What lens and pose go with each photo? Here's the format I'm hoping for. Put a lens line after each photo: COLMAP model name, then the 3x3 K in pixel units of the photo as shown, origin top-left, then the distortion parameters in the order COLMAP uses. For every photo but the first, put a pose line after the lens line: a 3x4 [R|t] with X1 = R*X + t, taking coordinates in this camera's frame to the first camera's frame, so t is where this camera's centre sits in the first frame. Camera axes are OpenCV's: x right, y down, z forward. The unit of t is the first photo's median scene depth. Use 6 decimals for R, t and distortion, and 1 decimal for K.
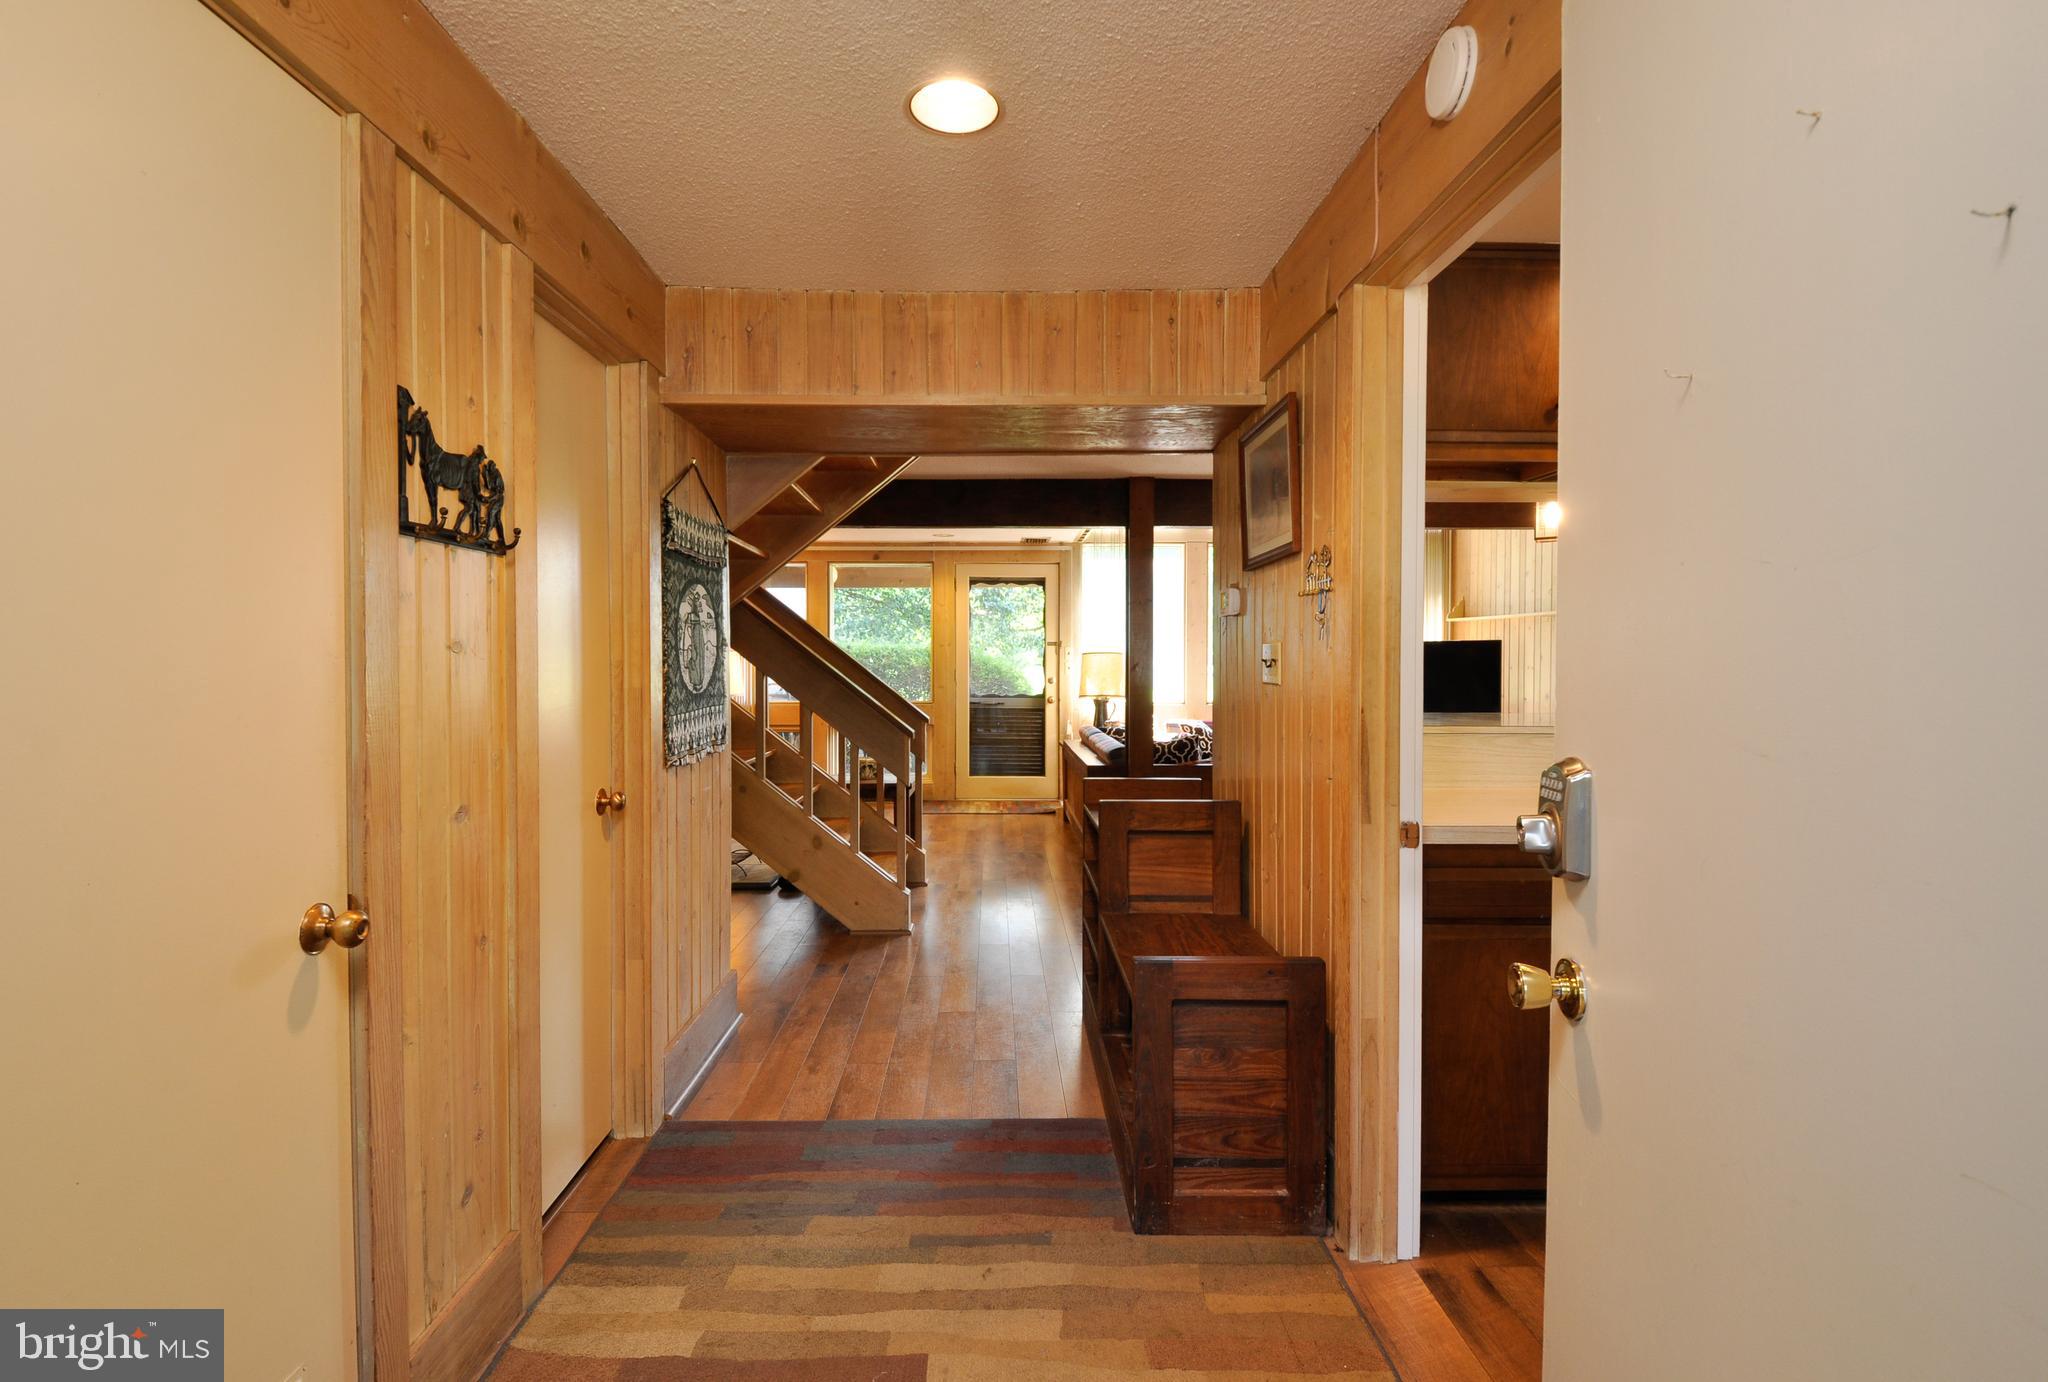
lens RADIAL K [[937.4, 0, 960.1], [0, 937.4, 688.4], [0, 0, 1]] dist [-0.002917, -0.000002]
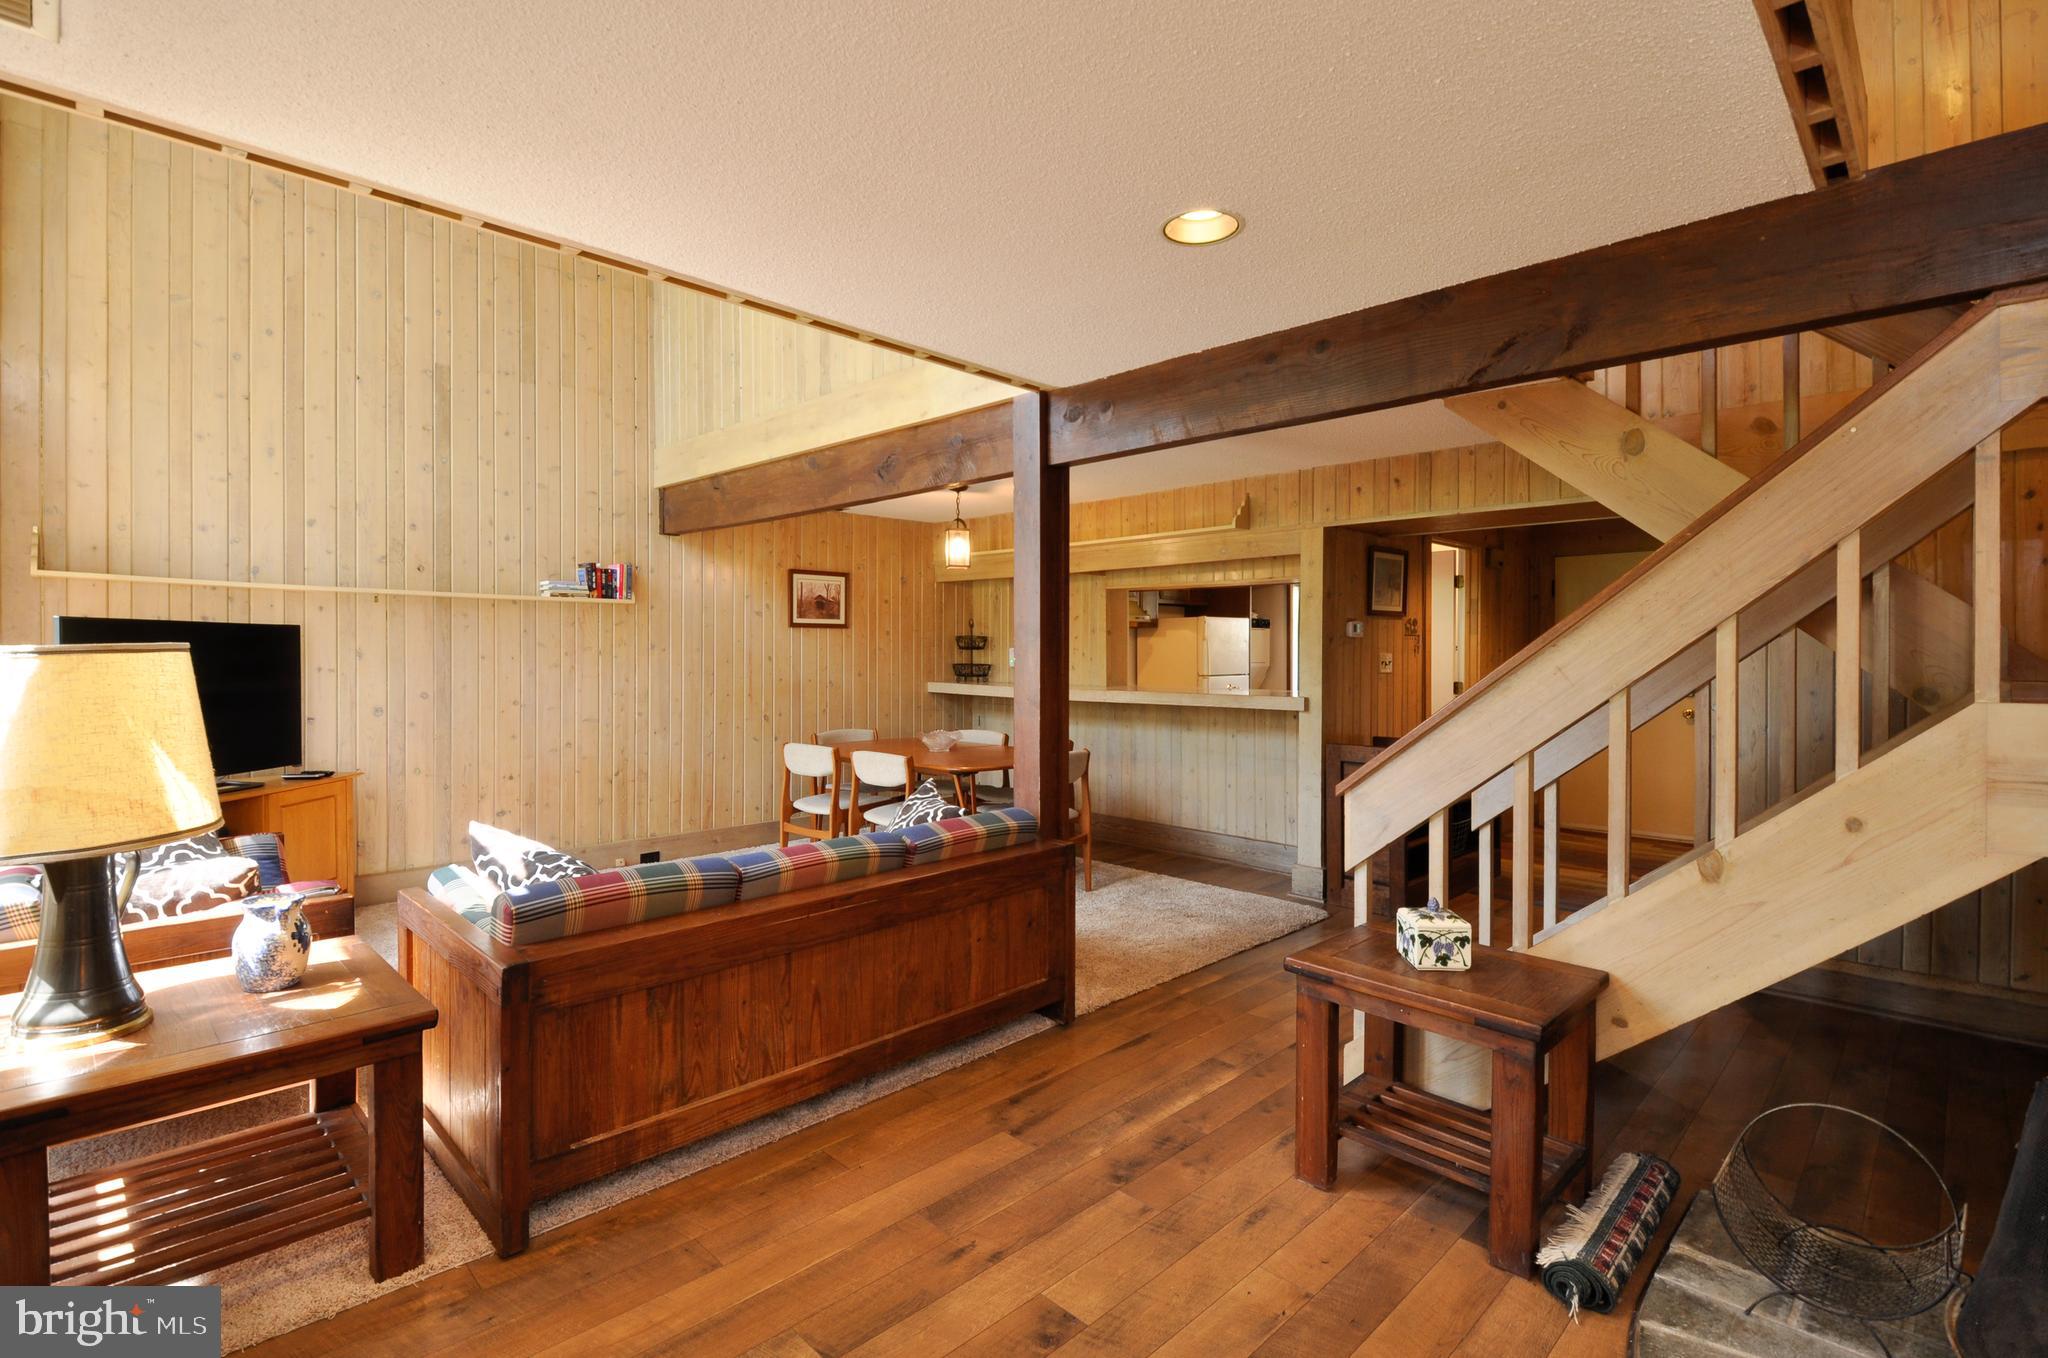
lens RADIAL K [[947.7, 0, 1035.9], [0, 947.7, 658.0], [0, 0, 1]] dist [0.054741, -0.052462]
pose [[-0.734685, -0.010096, 0.678333, -0.633433], [0.014700, 0.999418, 0.030796, -0.134071], [-0.678249, 0.032596, -0.734109, 3.530779]]
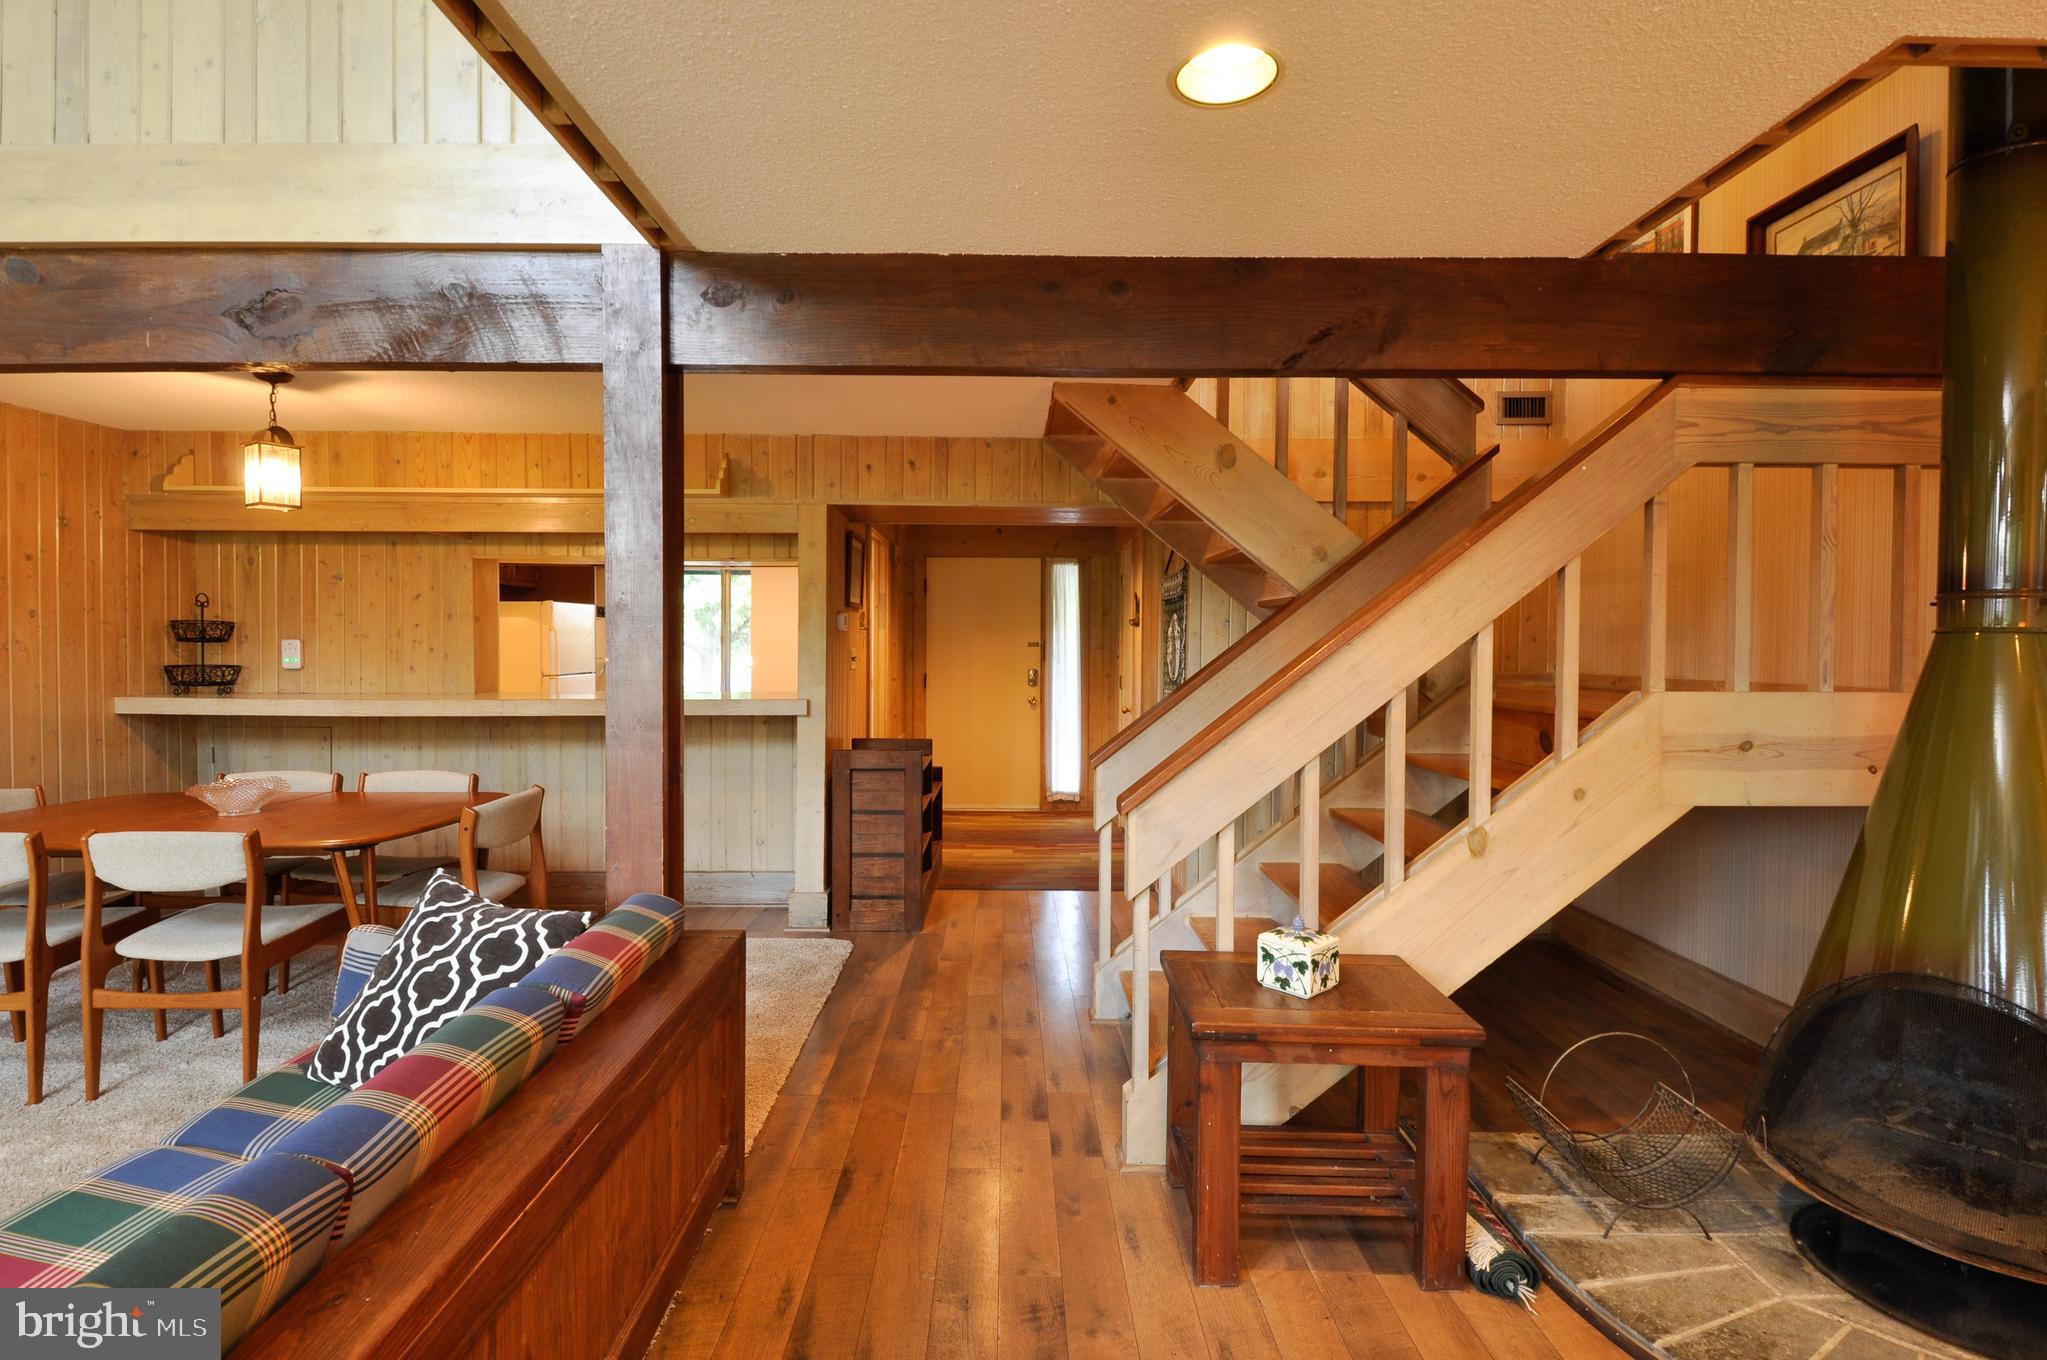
lens RADIAL K [[955.4, 0, 1009.4], [0, 955.4, 663.6], [0, 0, 1]] dist [0.023587, -0.023487]
pose [[-0.999339, -0.004944, -0.036004, 0.083487], [-0.006777, 0.998677, 0.050966, -0.137734], [0.035705, 0.051177, -0.998051, 3.418470]]
